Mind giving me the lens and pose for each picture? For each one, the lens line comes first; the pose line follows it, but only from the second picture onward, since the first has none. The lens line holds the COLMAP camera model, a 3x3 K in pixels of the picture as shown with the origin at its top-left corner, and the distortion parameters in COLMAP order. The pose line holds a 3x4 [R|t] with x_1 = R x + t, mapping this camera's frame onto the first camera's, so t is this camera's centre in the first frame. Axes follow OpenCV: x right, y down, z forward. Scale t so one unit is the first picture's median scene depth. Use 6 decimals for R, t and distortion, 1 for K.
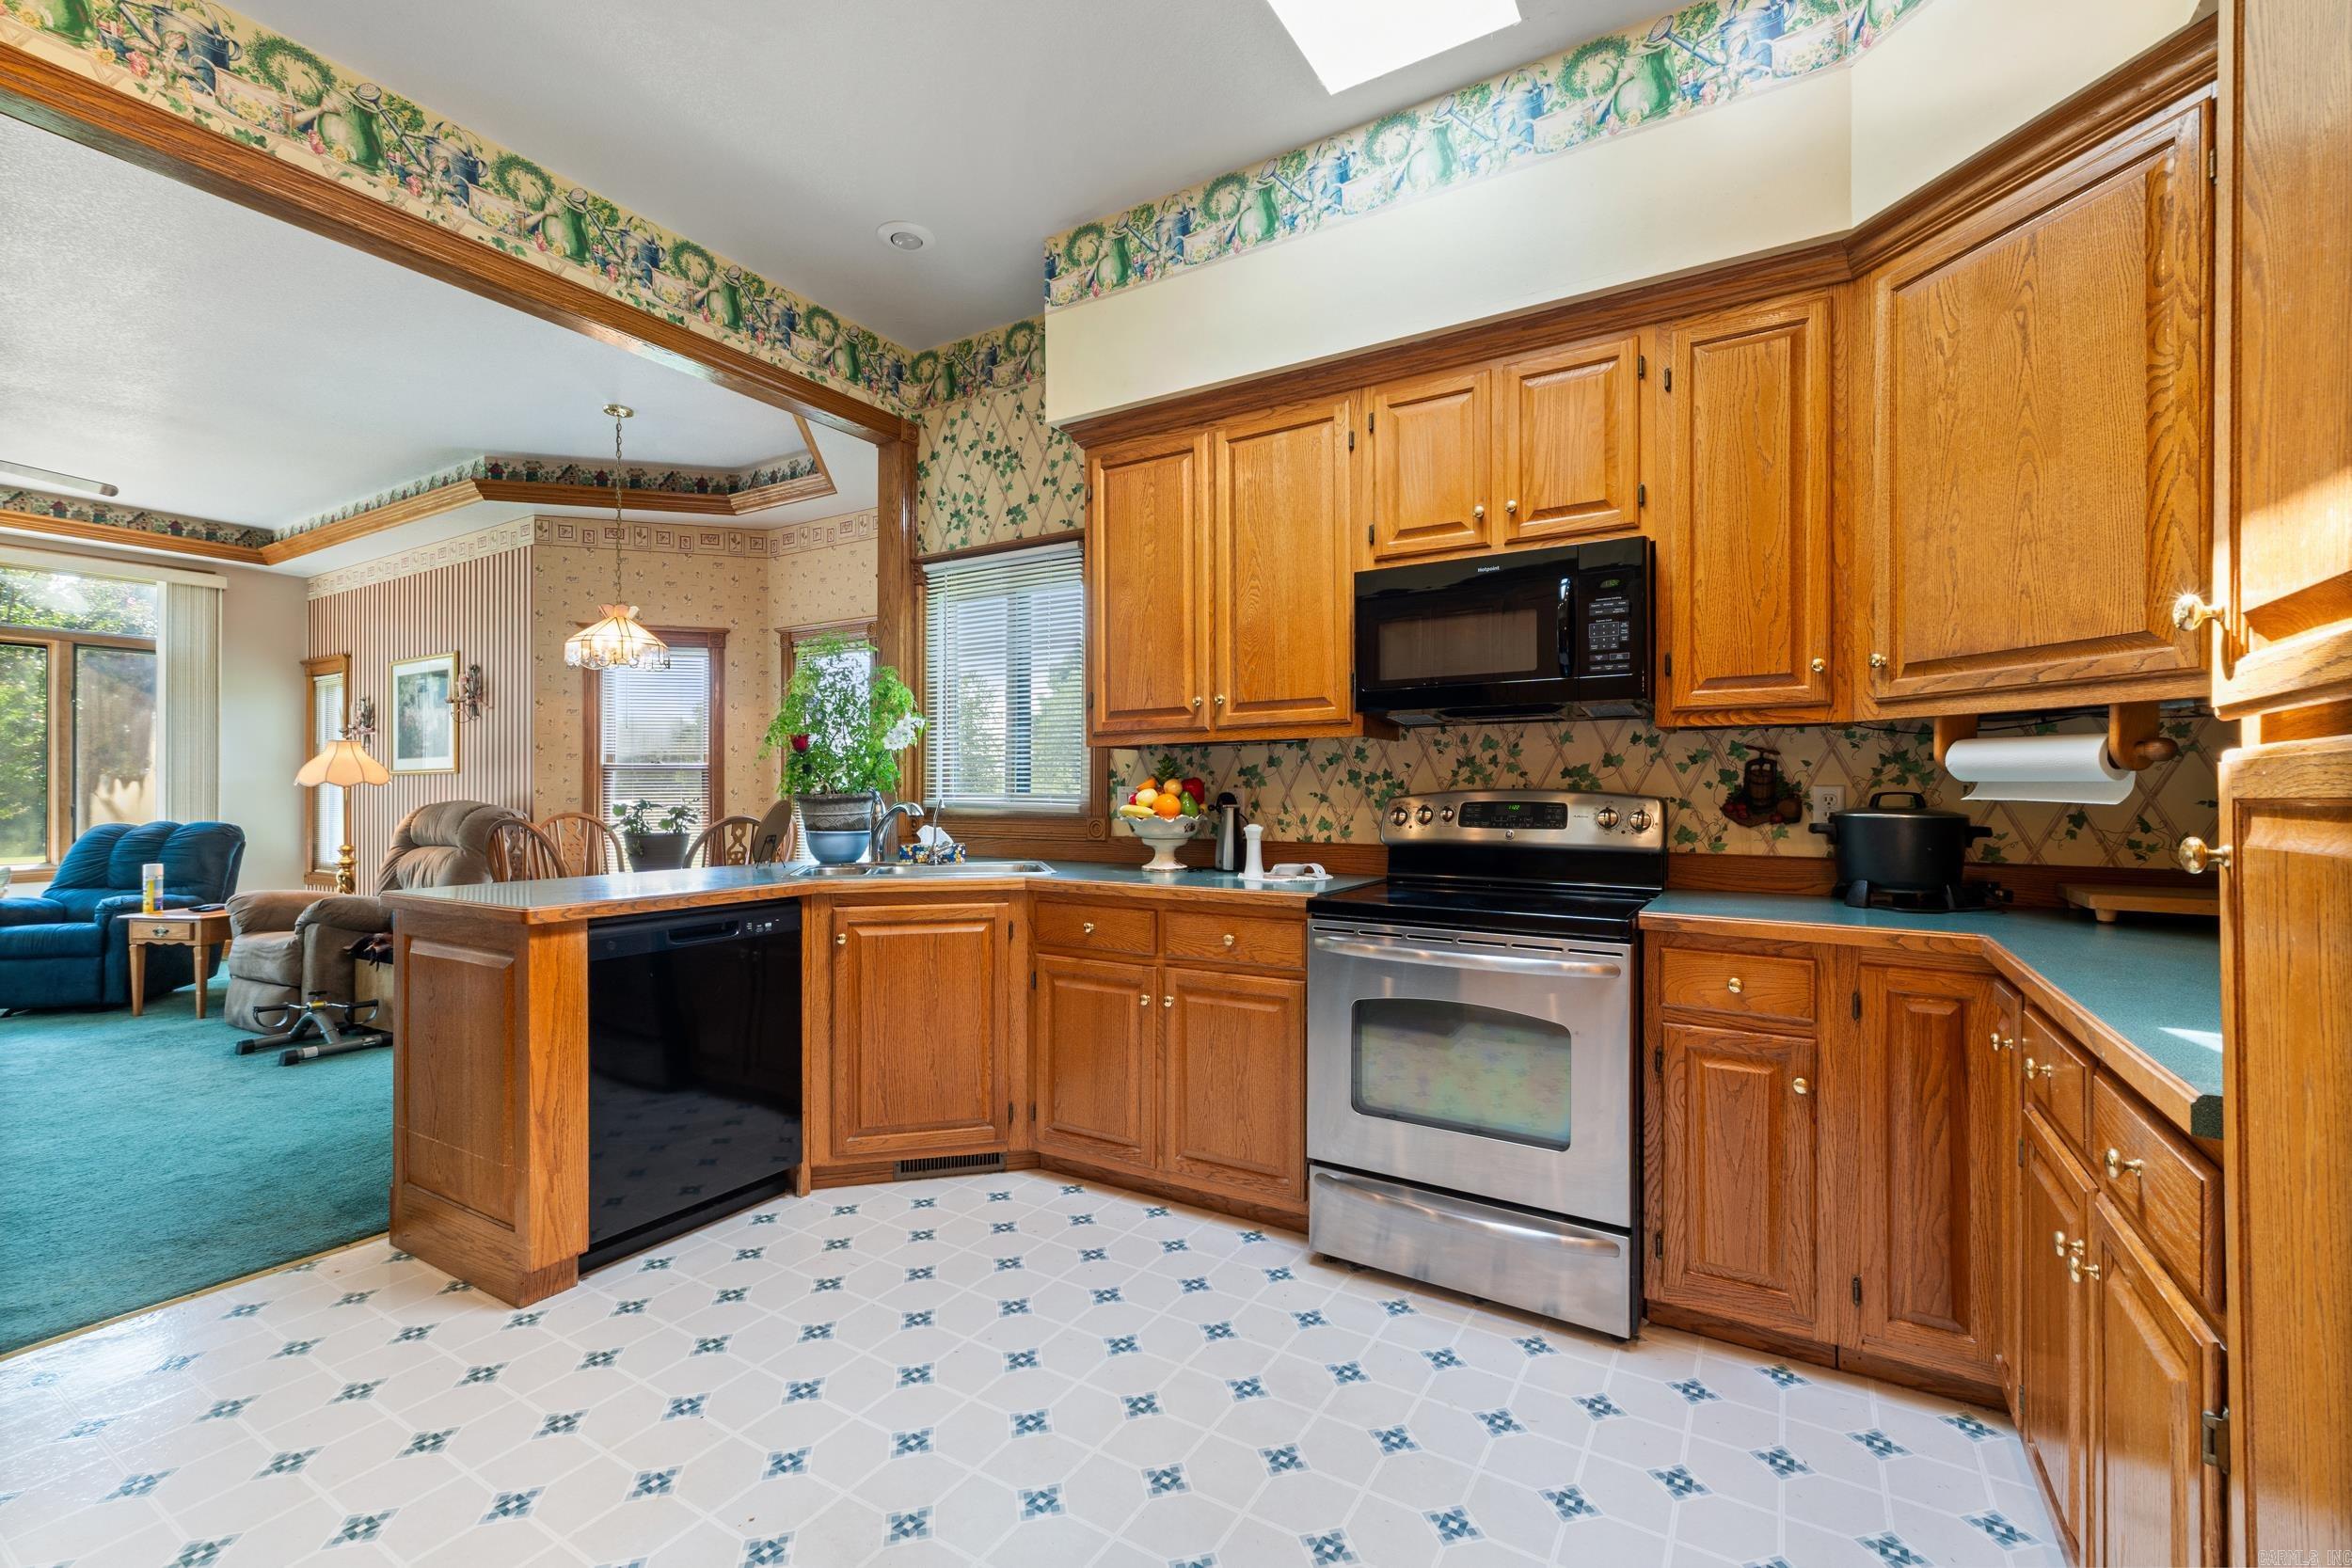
lens RADIAL K [[1005.1, 0, 1190.1], [0, 1005.1, 789.6], [0, 0, 1]] dist [0.001268, -0.000041]
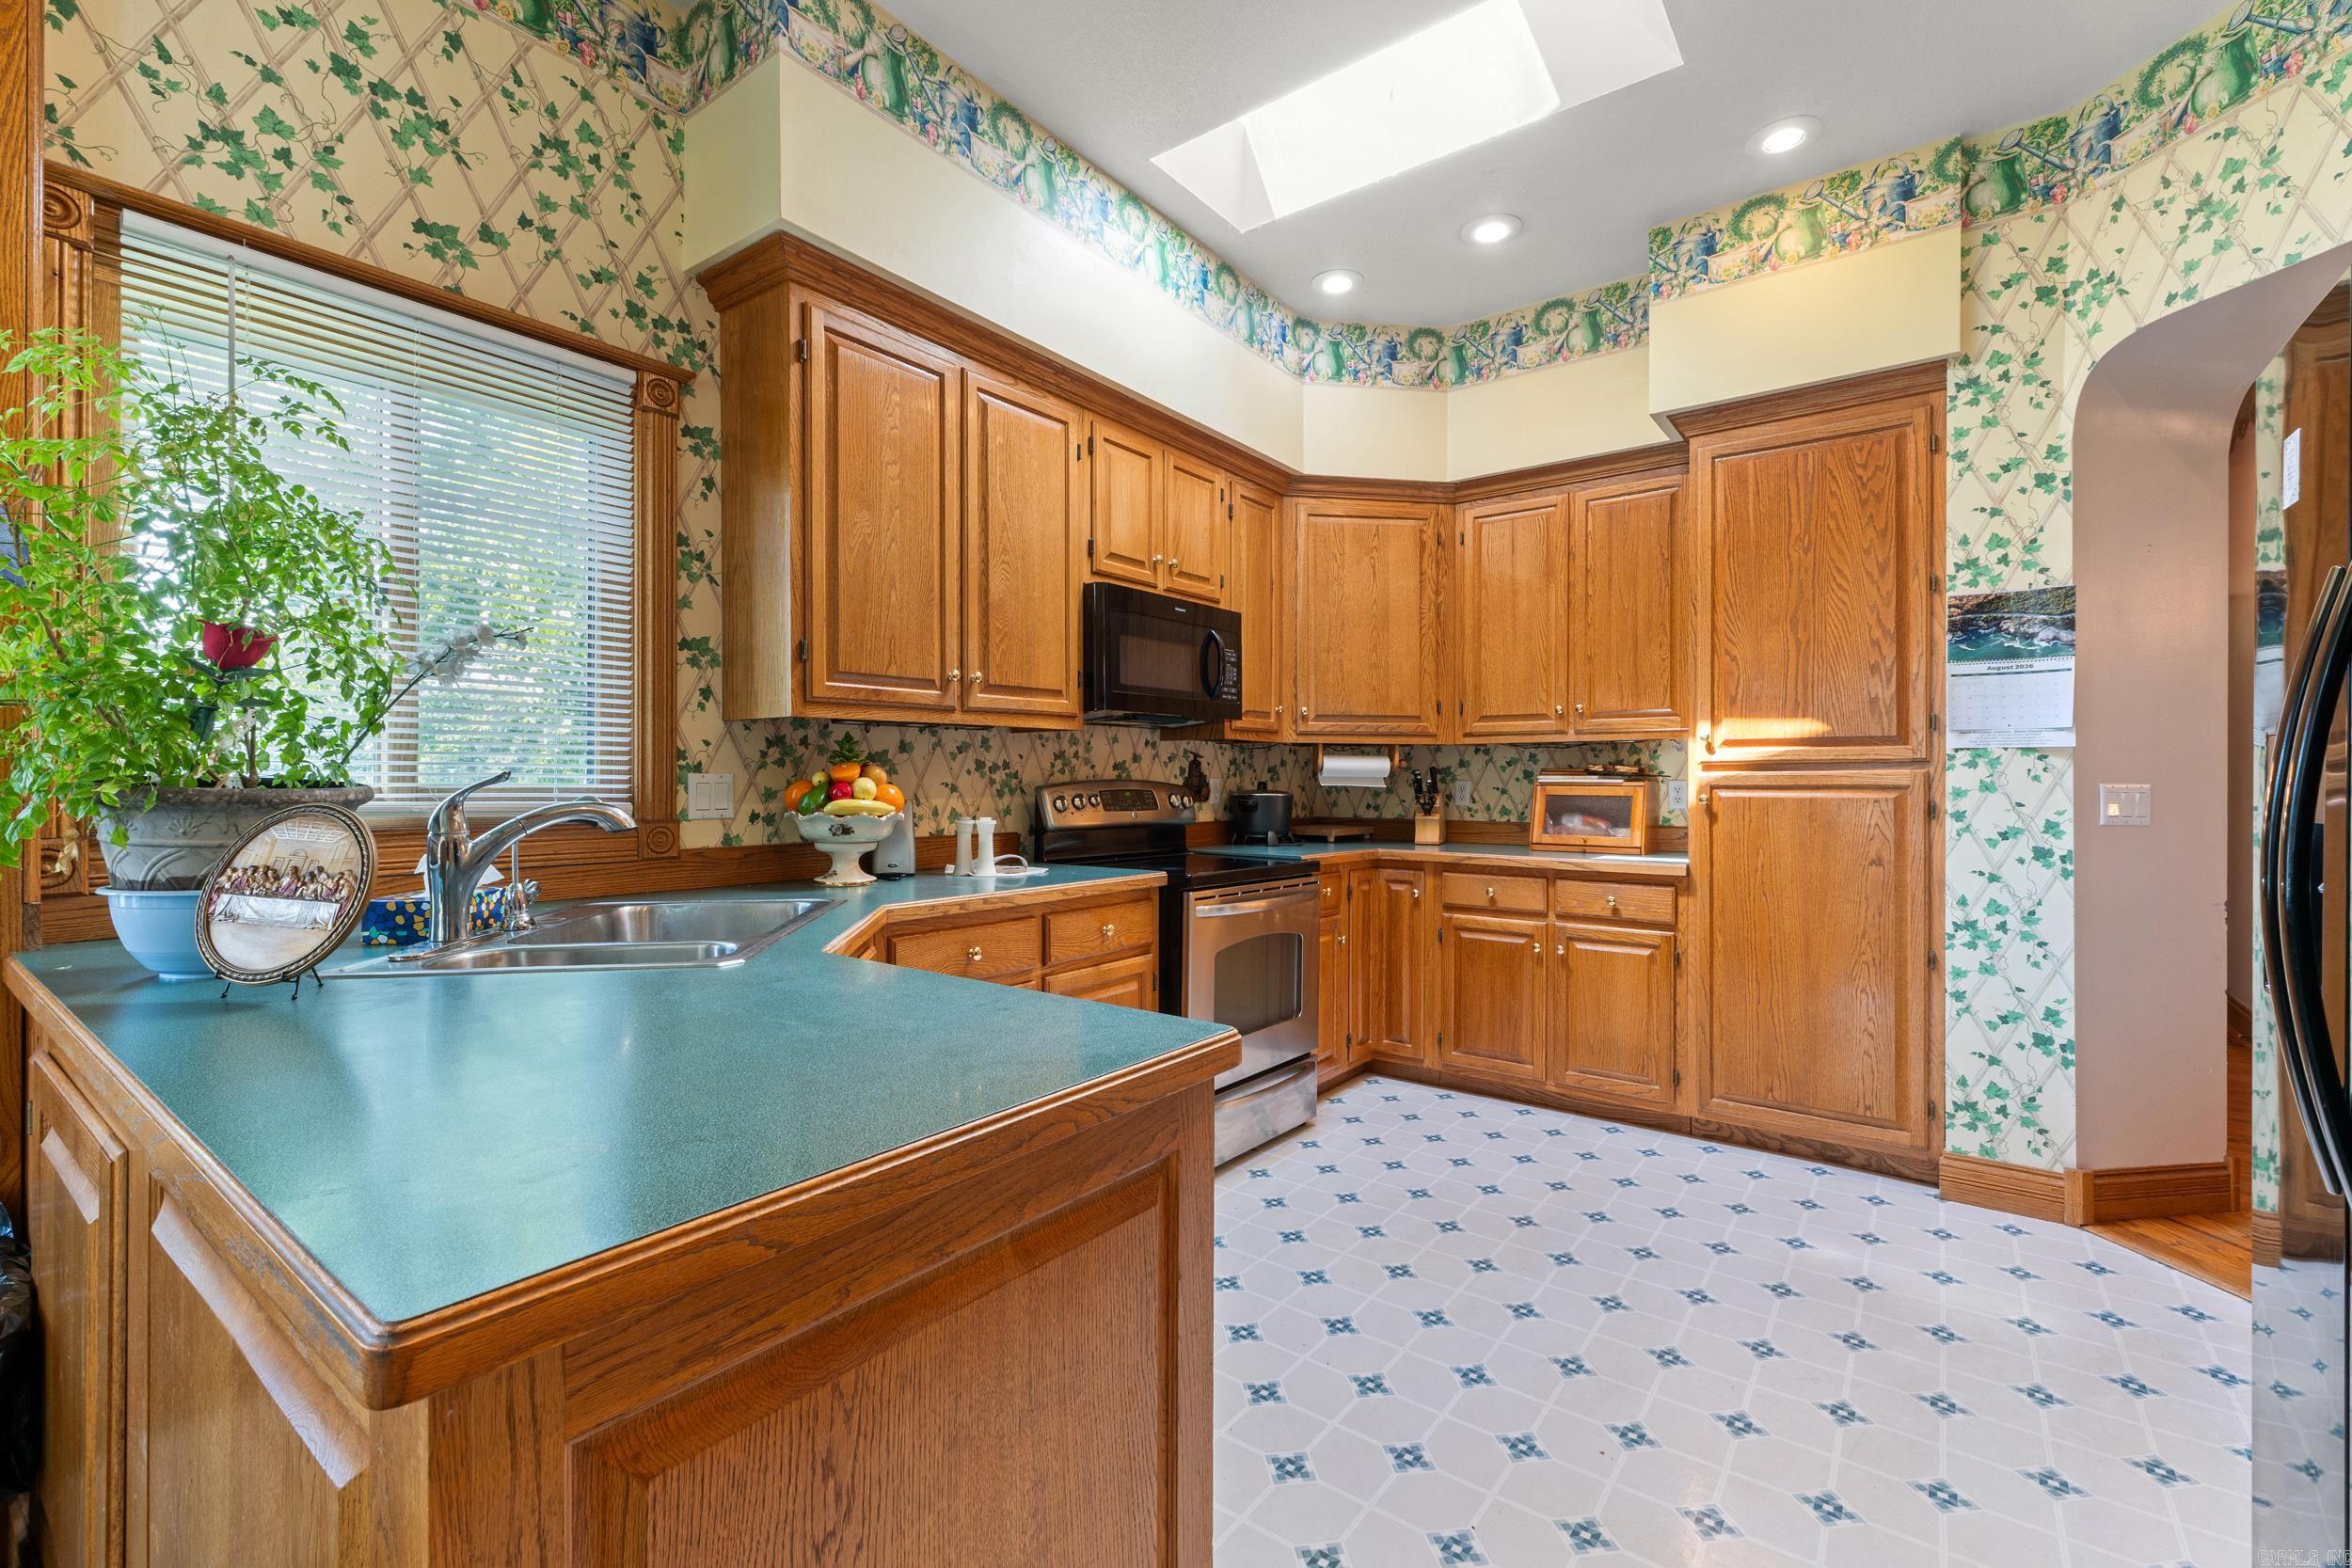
lens RADIAL K [[1005.1, 0, 1189.8], [0, 1005.1, 778.7], [0, 0, 1]] dist [0.001268, -0.000041]
pose [[0.088086, -0.000208, 0.996113, -0.879014], [-0.005420, 0.999985, 0.000689, -0.002276], [-0.996098, -0.005460, 0.088083, 0.772378]]
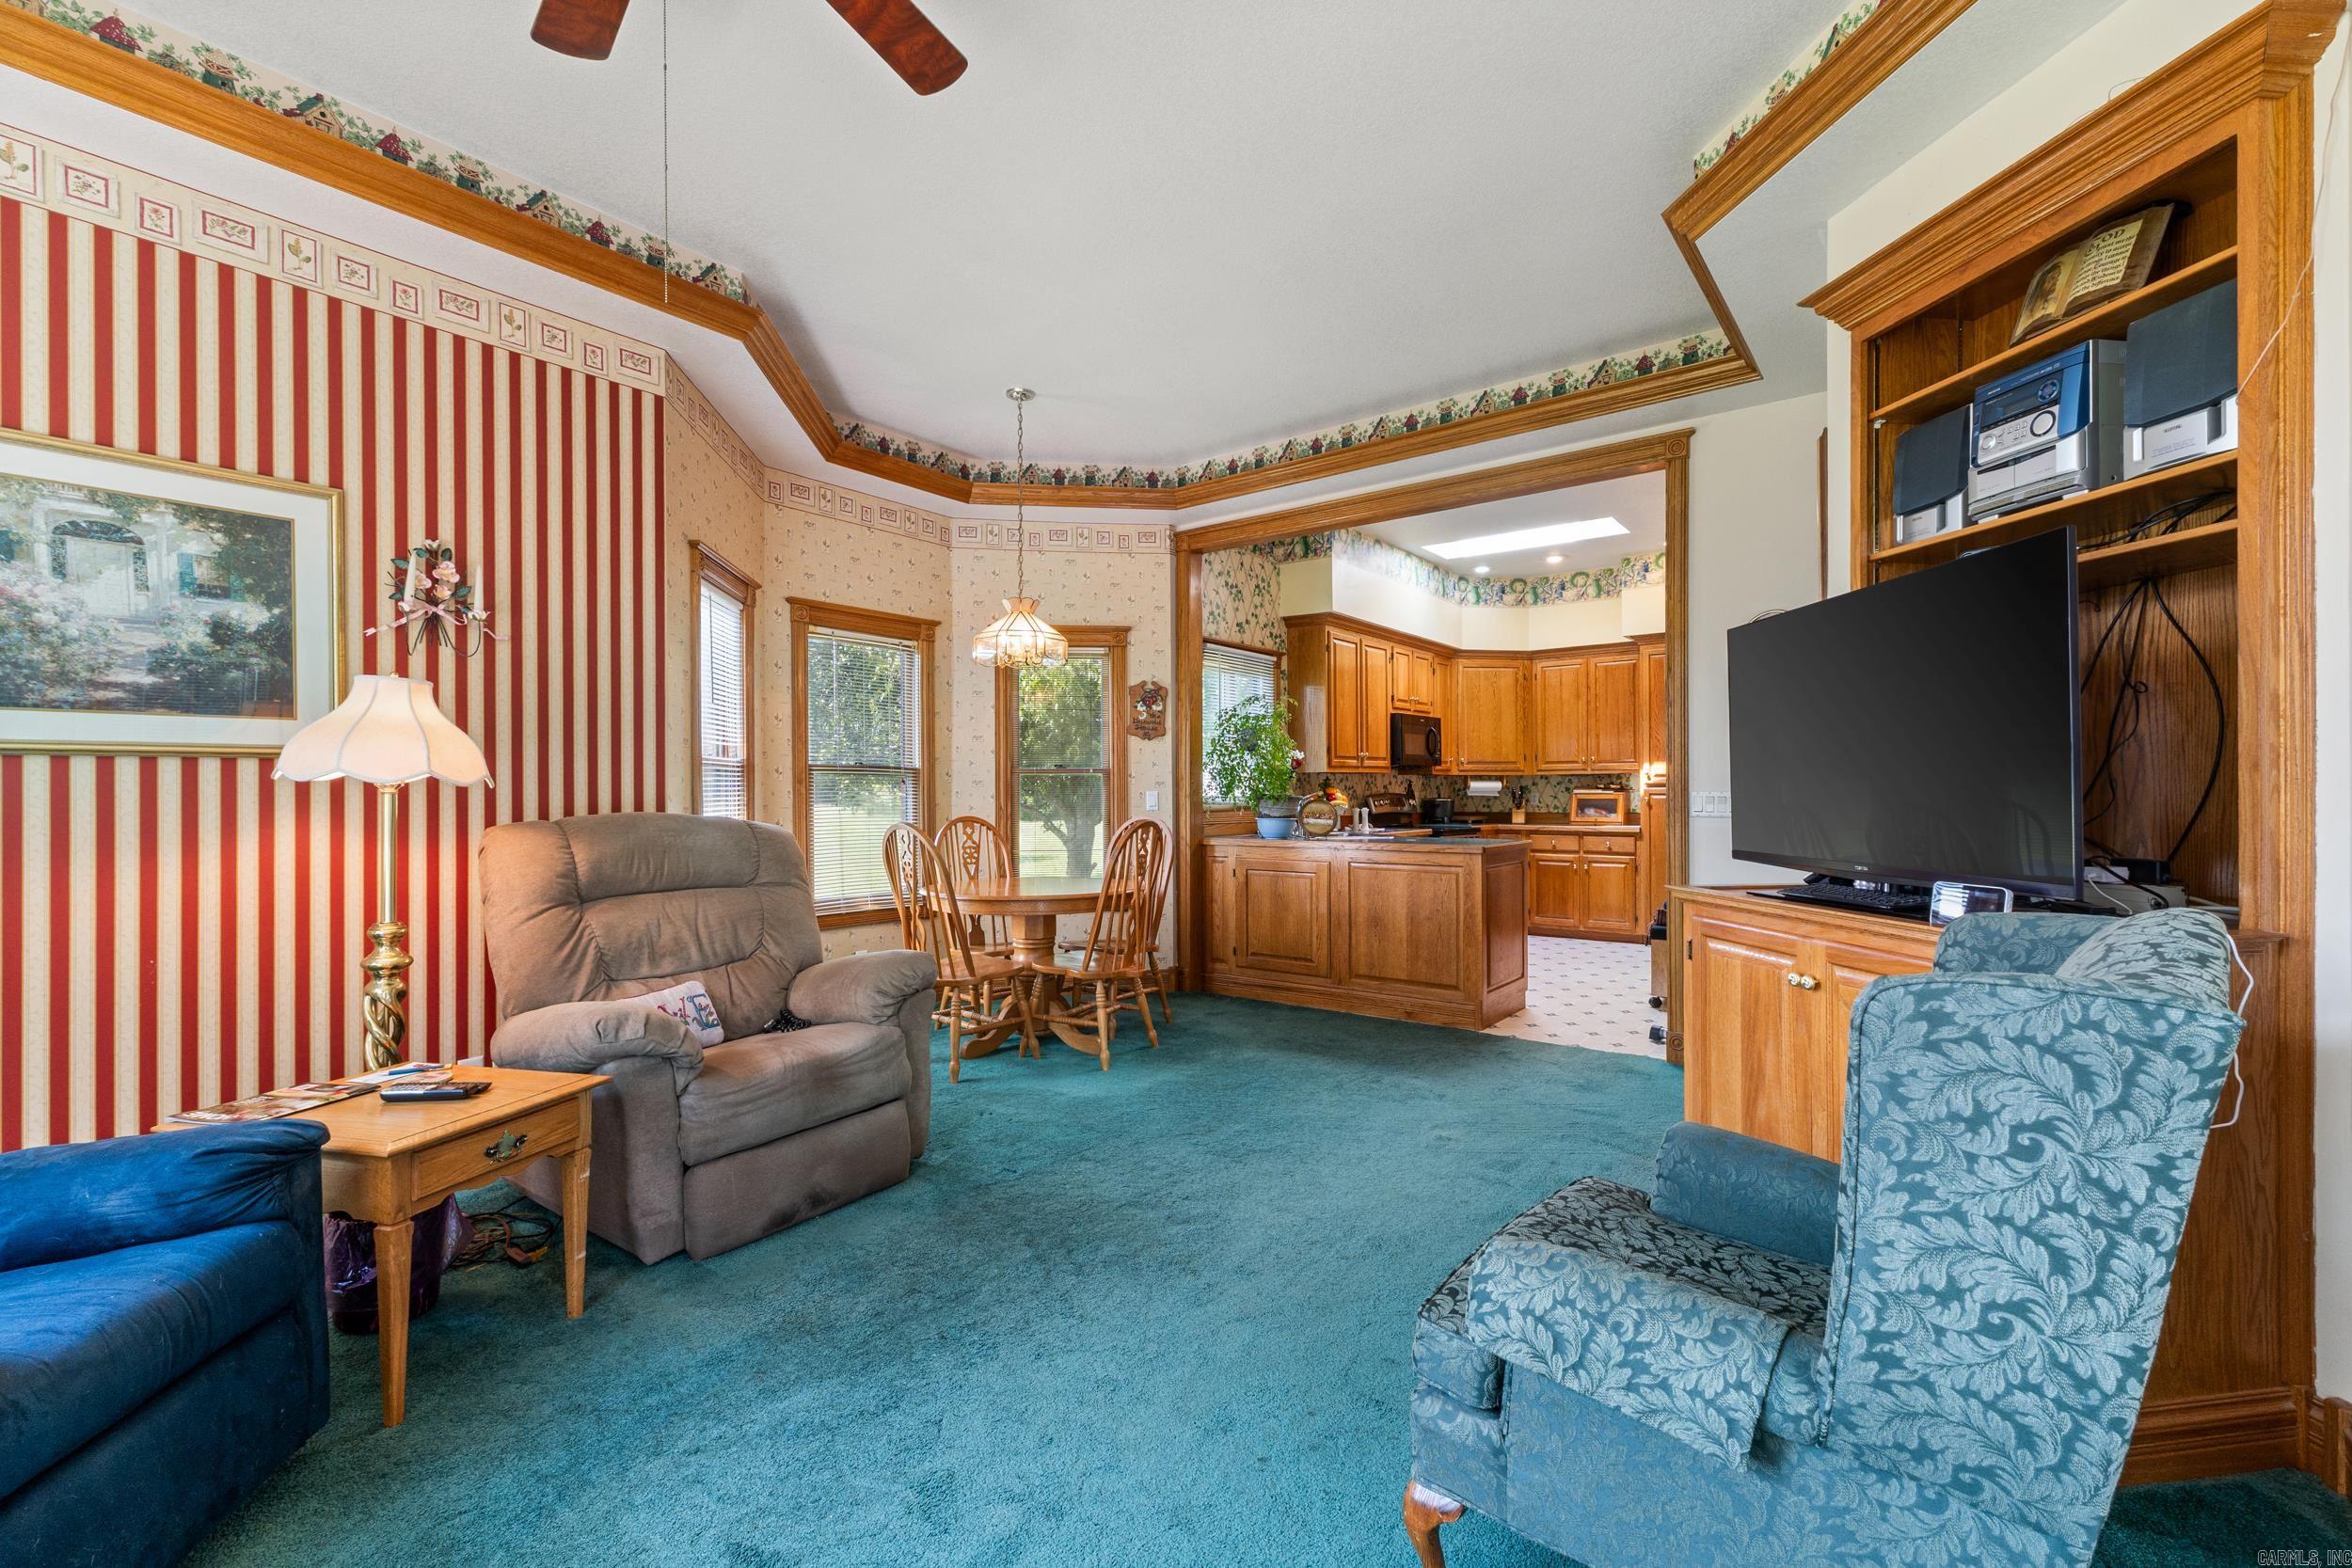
lens RADIAL K [[1005.1, 0, 1189.2], [0, 1005.1, 796.2], [0, 0, 1]] dist [0.001268, -0.000041]
pose [[0.095173, -0.002873, 0.995457, -2.475198], [0.002433, 0.999994, 0.002653, 0.000357], [-0.995458, 0.002170, 0.095180, 1.250533]]
